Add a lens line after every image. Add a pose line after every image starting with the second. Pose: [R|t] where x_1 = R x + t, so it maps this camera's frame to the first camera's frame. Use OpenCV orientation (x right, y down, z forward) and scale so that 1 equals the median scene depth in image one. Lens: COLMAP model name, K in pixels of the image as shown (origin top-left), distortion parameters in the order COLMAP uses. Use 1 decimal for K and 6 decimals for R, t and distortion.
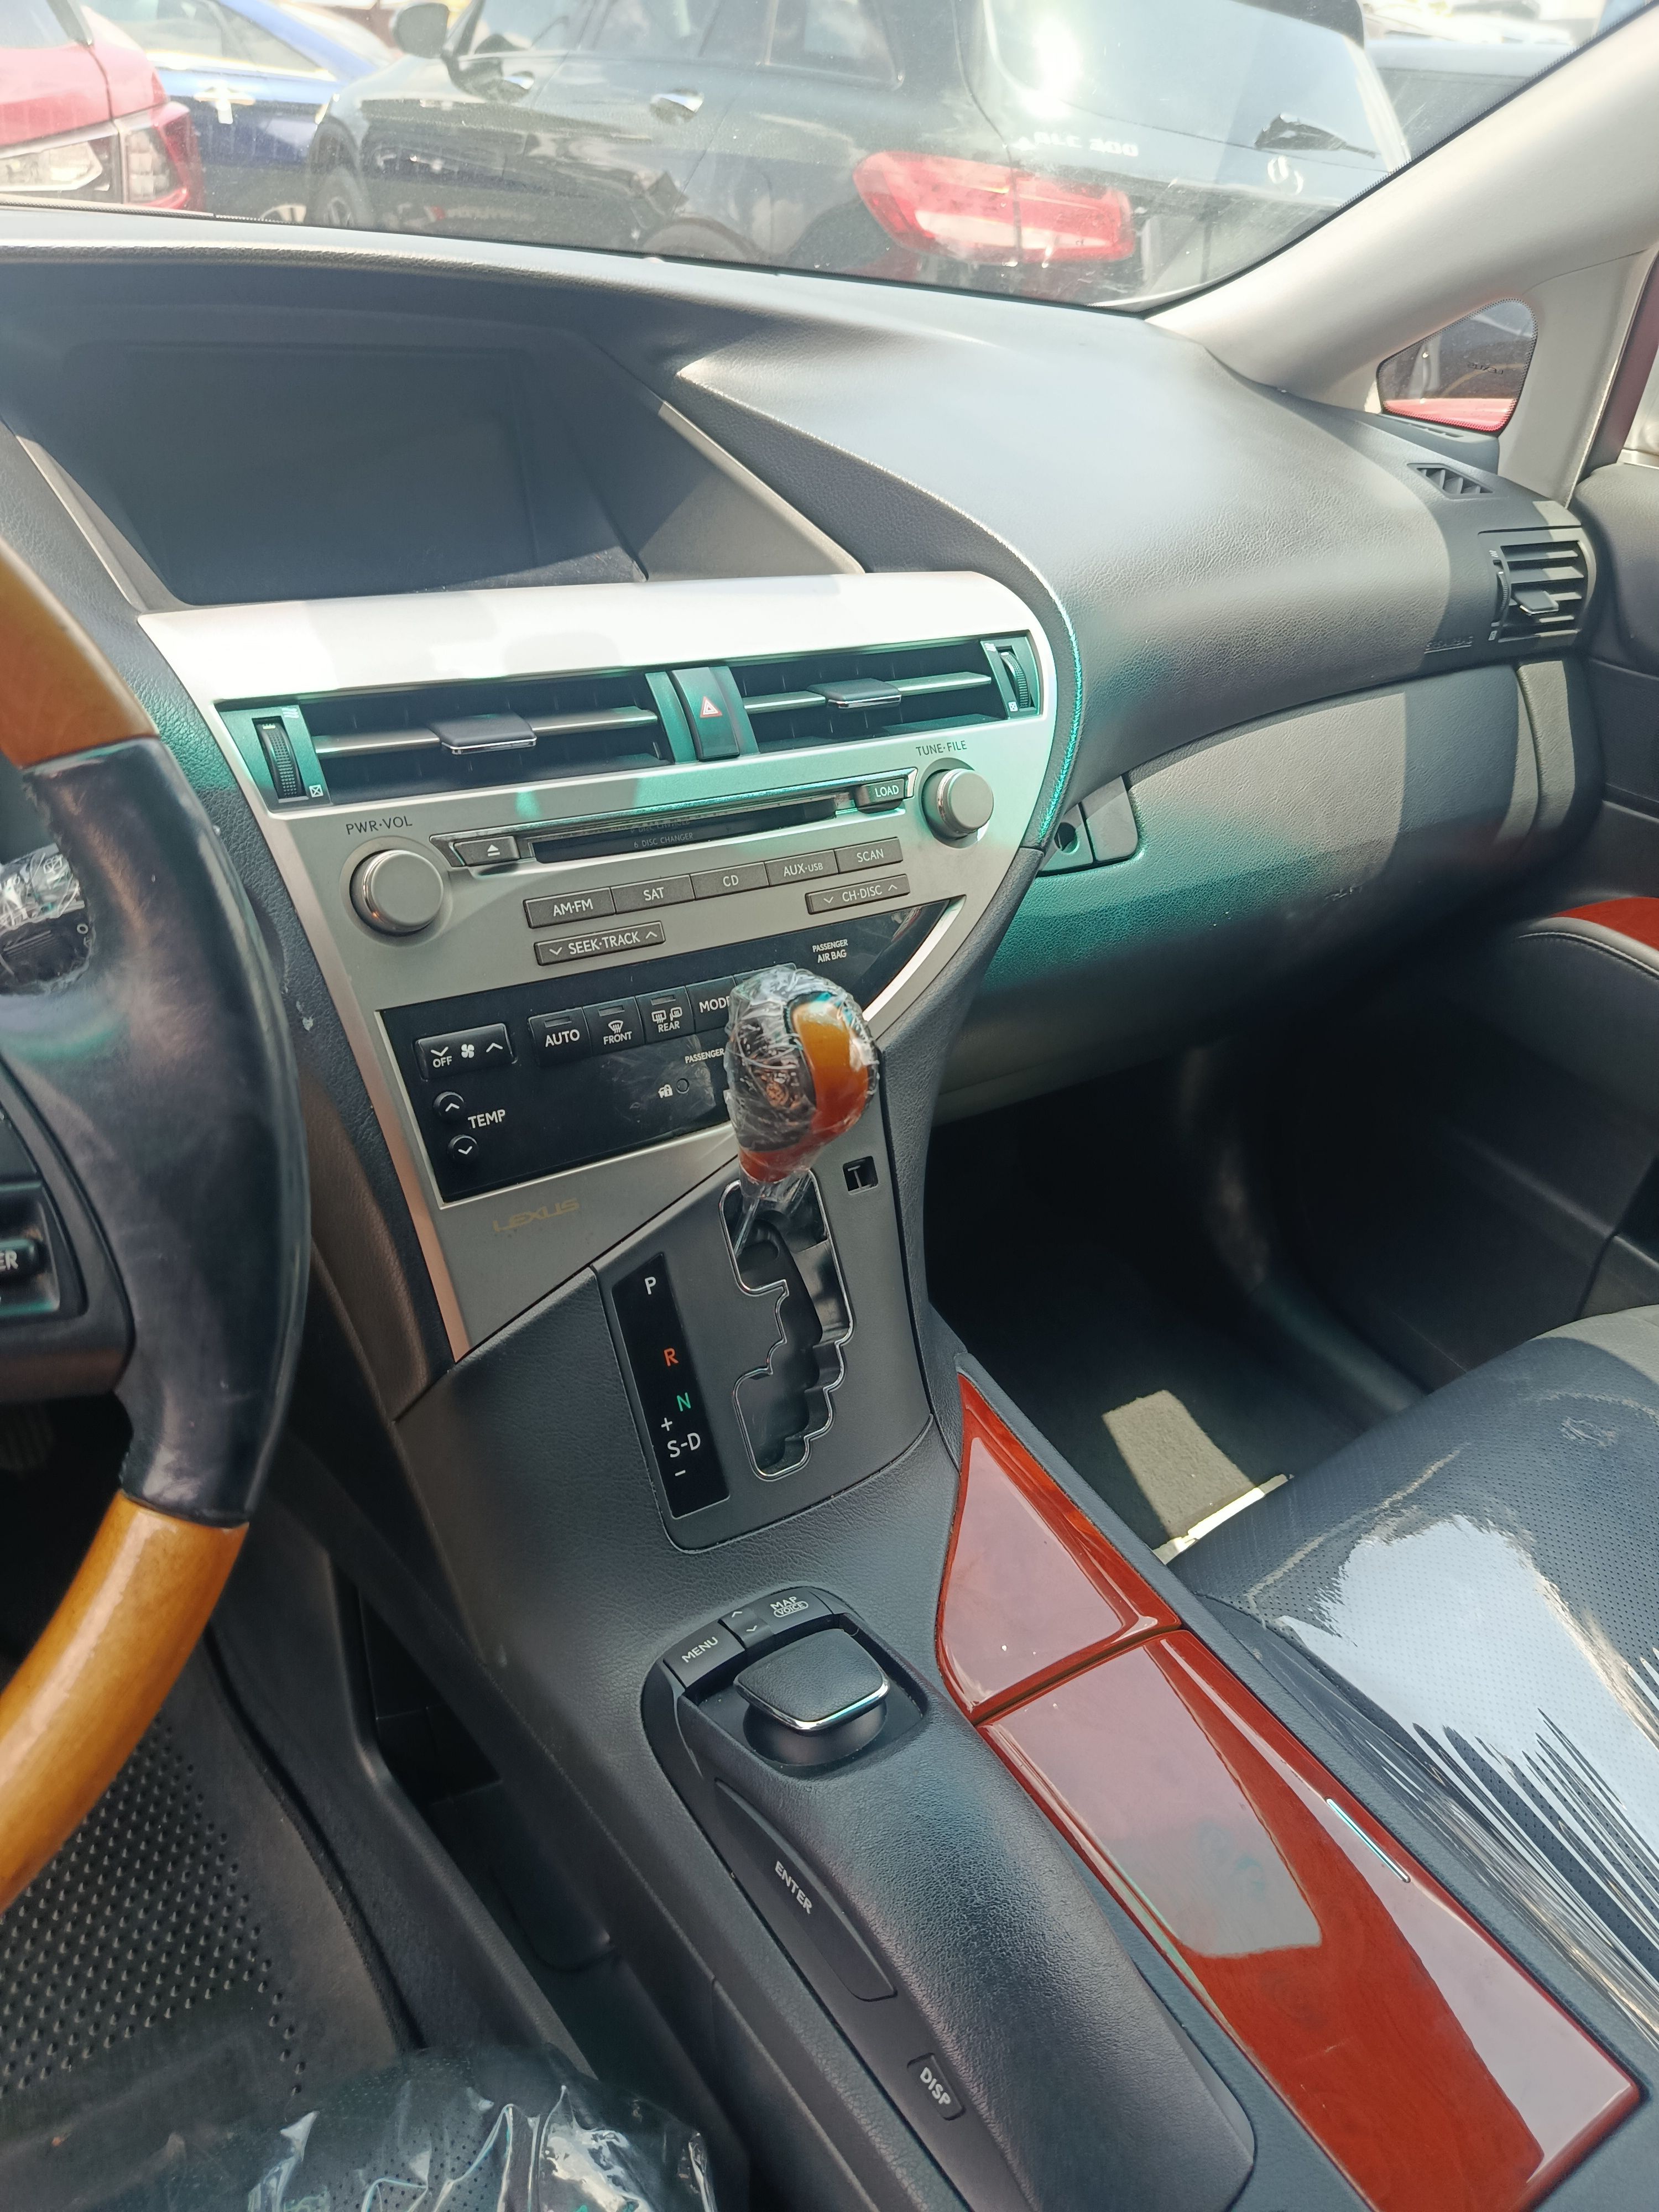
lens RADIAL K [[1591.7, 0, 829.5], [0, 1591.7, 1106.0], [0, 0, 1]] dist [0.080170, -0.130007]
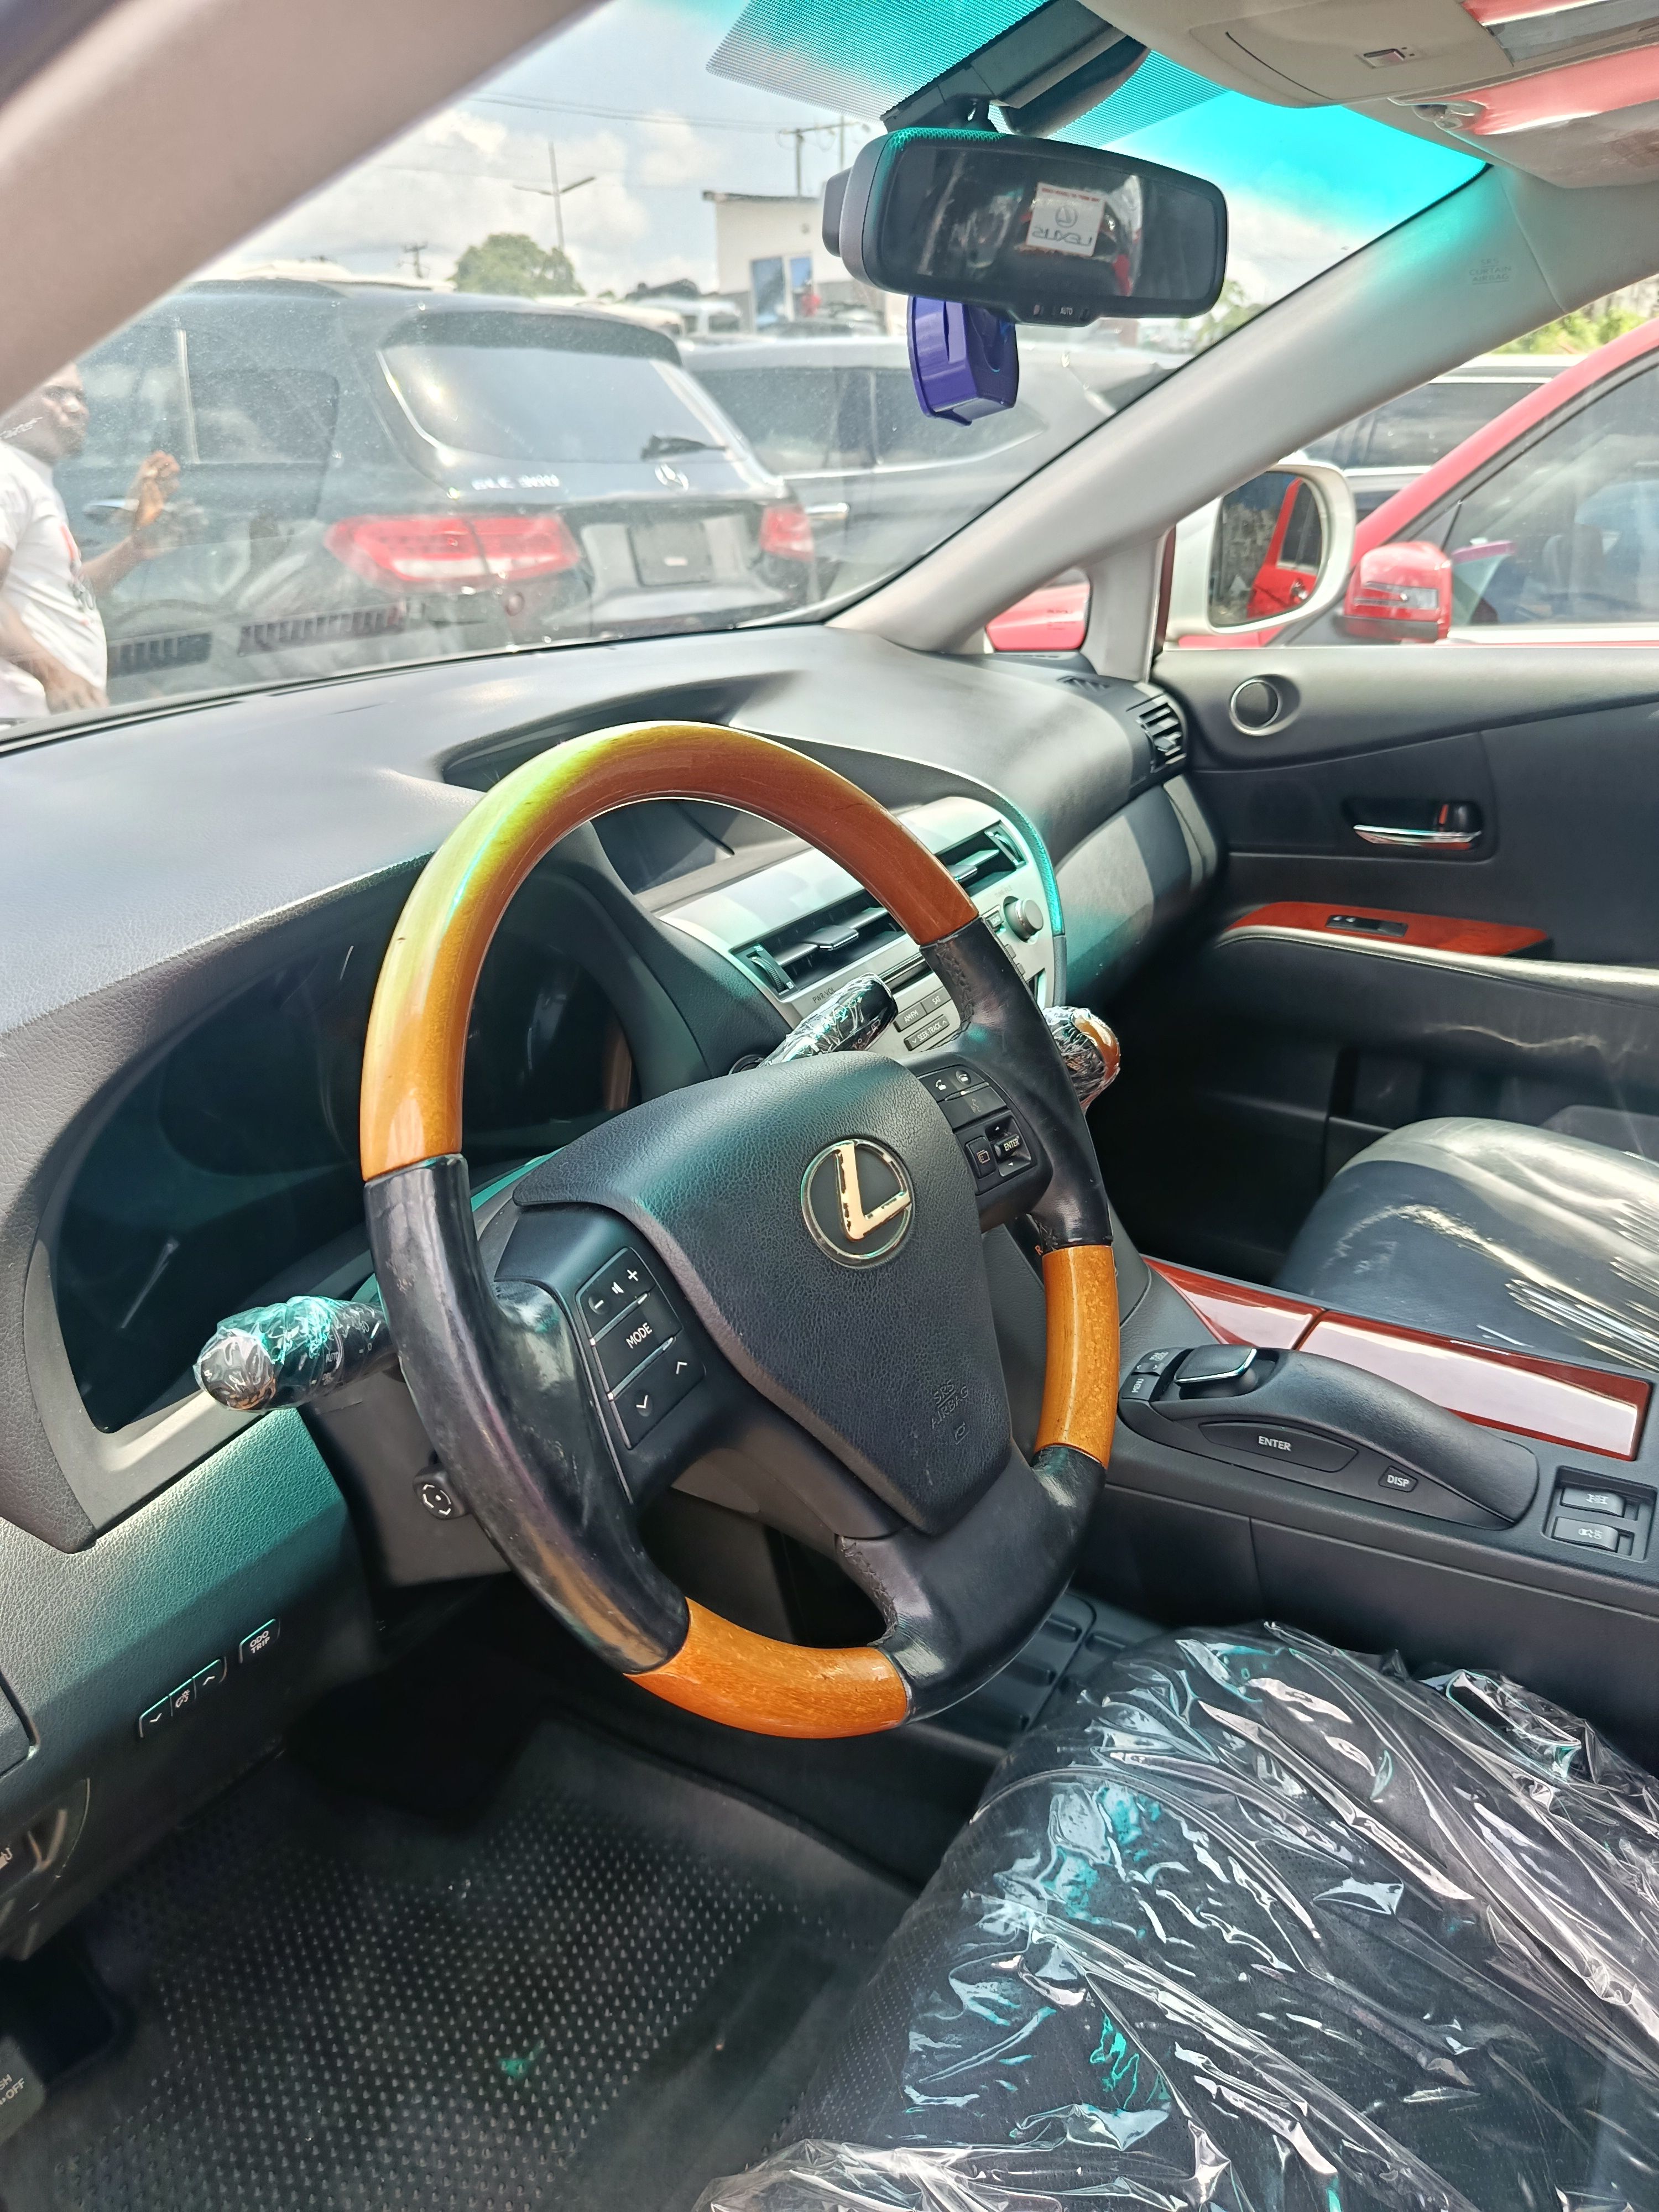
lens RADIAL K [[1591.7, 0, 829.5], [0, 1591.7, 1106.0], [0, 0, 1]] dist [0.080170, -0.130007]
pose [[0.902718, -0.290856, 0.317023, -0.477441], [0.333058, 0.938885, -0.086986, 0.051347], [-0.272348, 0.184111, 0.944420, -0.344559]]
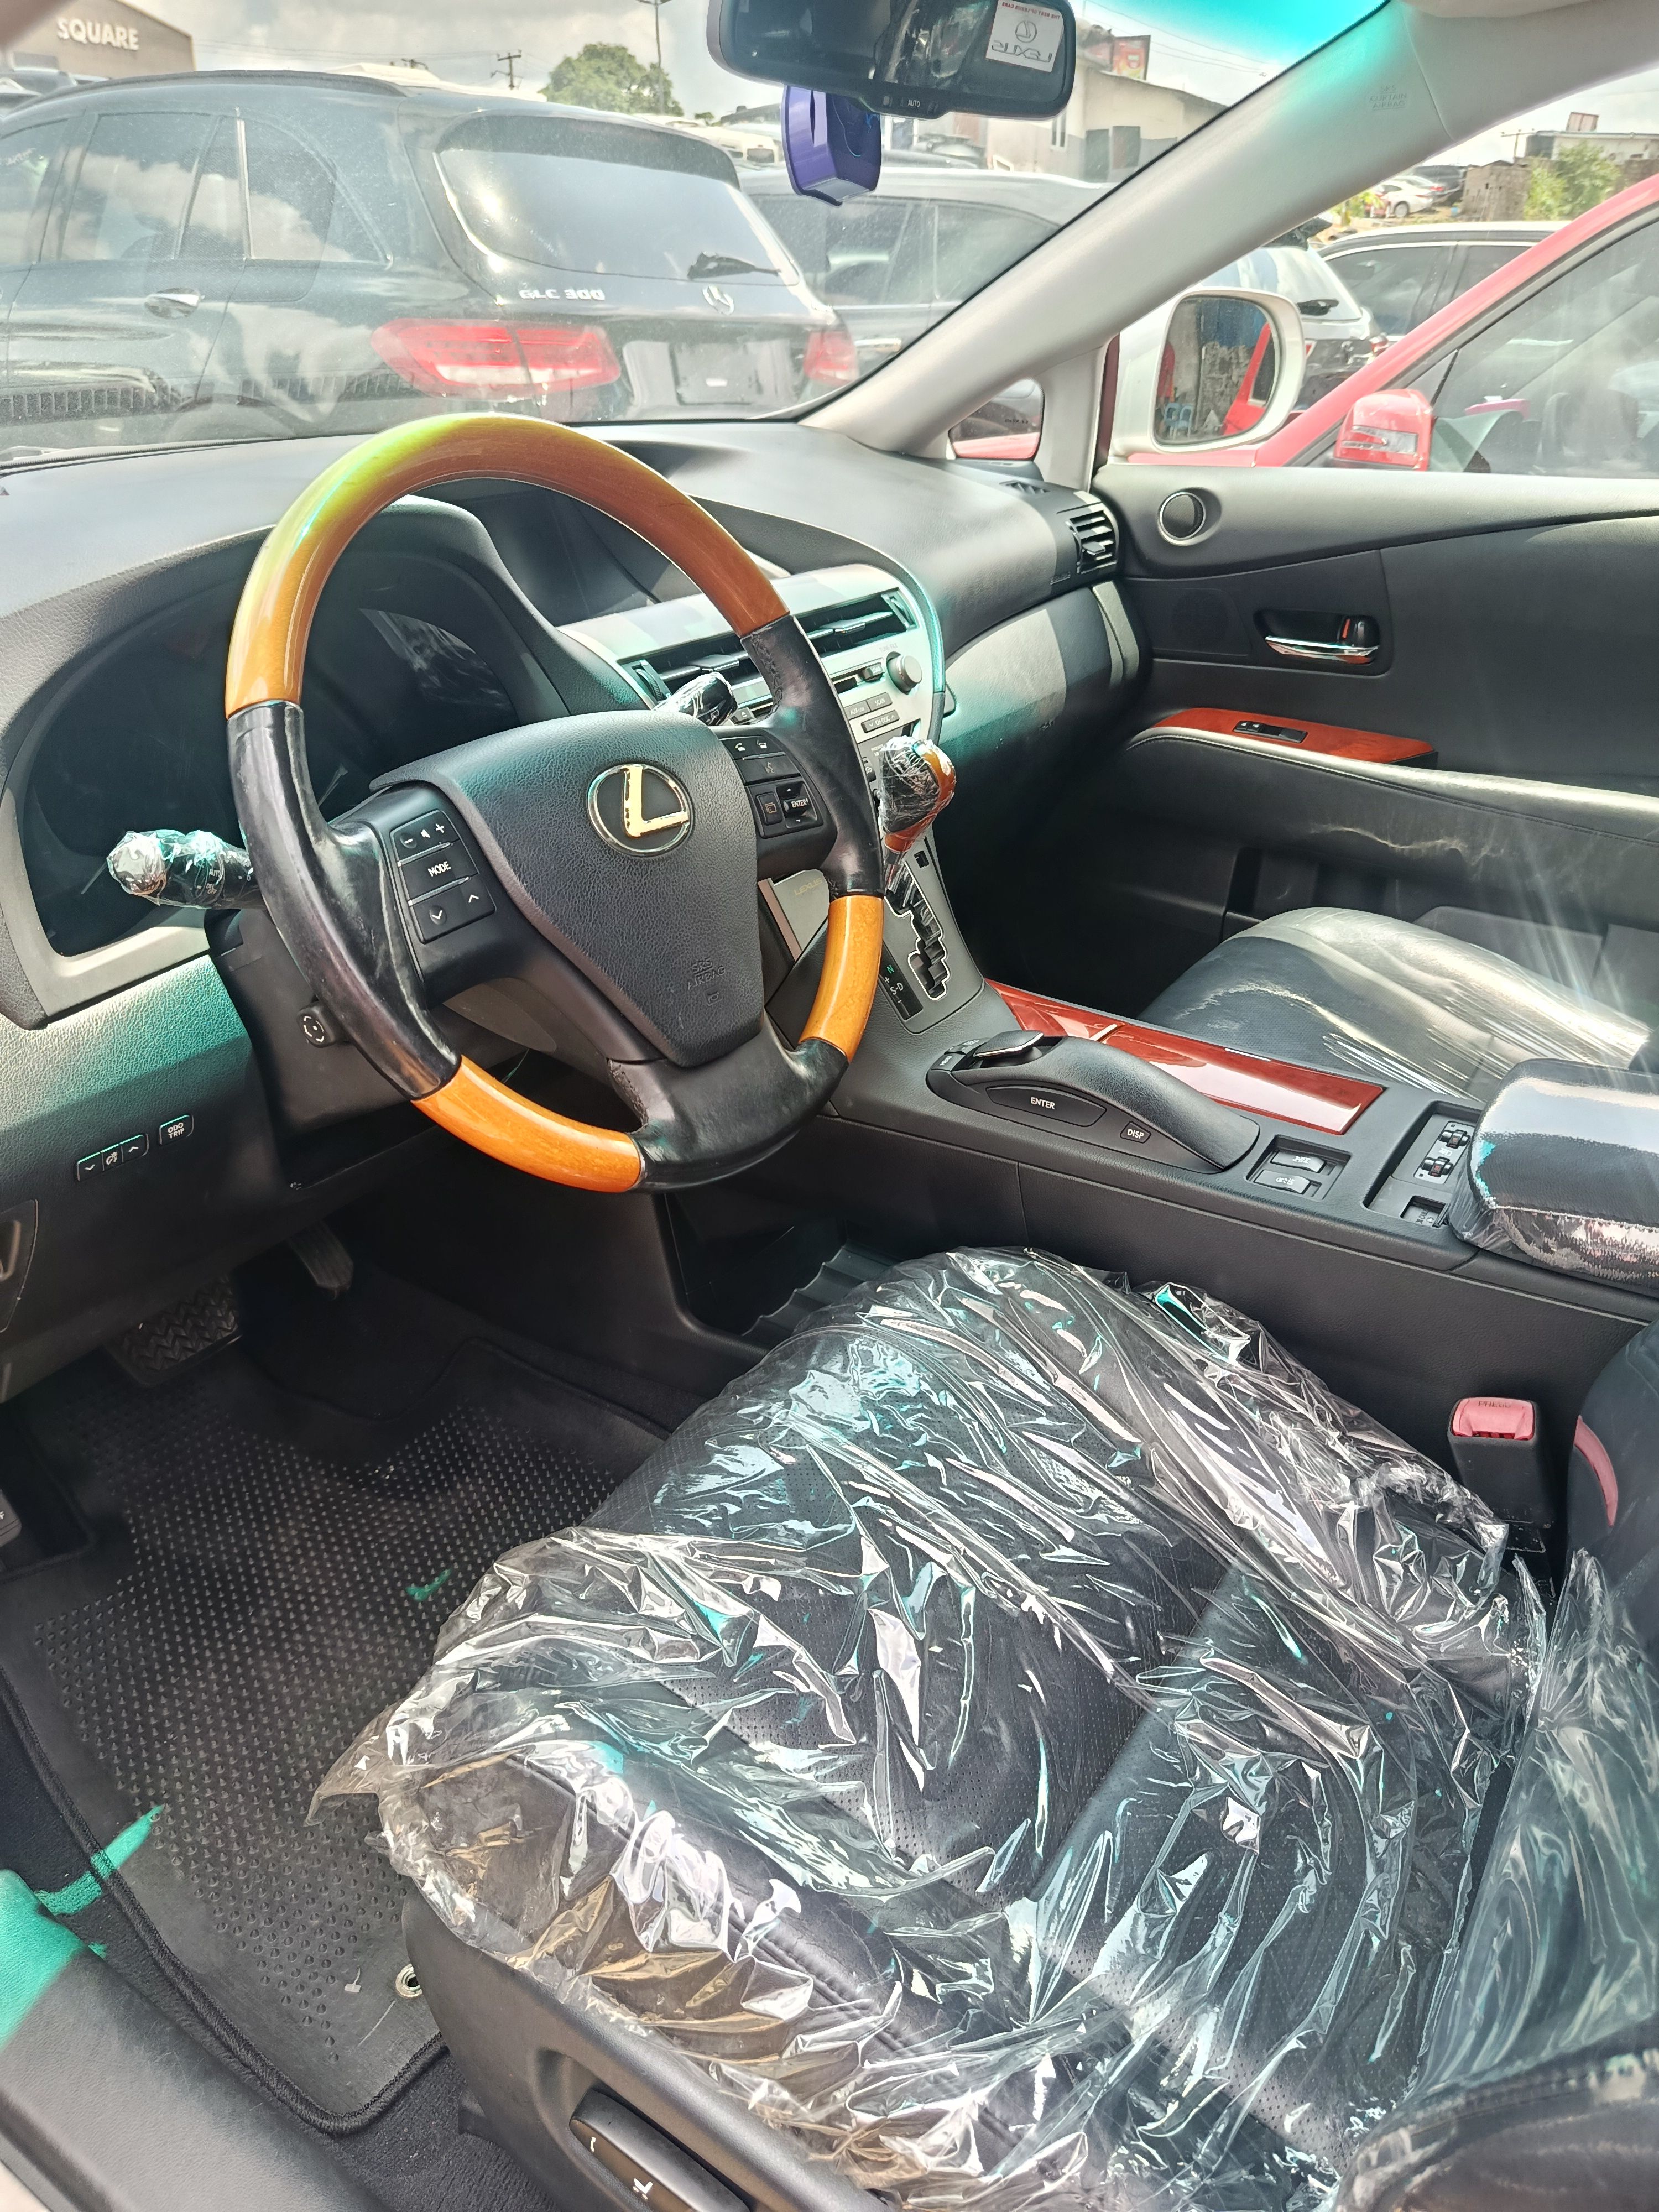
lens RADIAL K [[1589.3, 0, 829.5], [0, 1589.3, 1106.0], [0, 0, 1]] dist [0.054878, -0.076741]
pose [[0.928652, -0.257303, 0.267211, -0.443612], [0.271729, 0.962209, -0.017825, 0.219245], [-0.252526, 0.089162, 0.963473, -0.531850]]
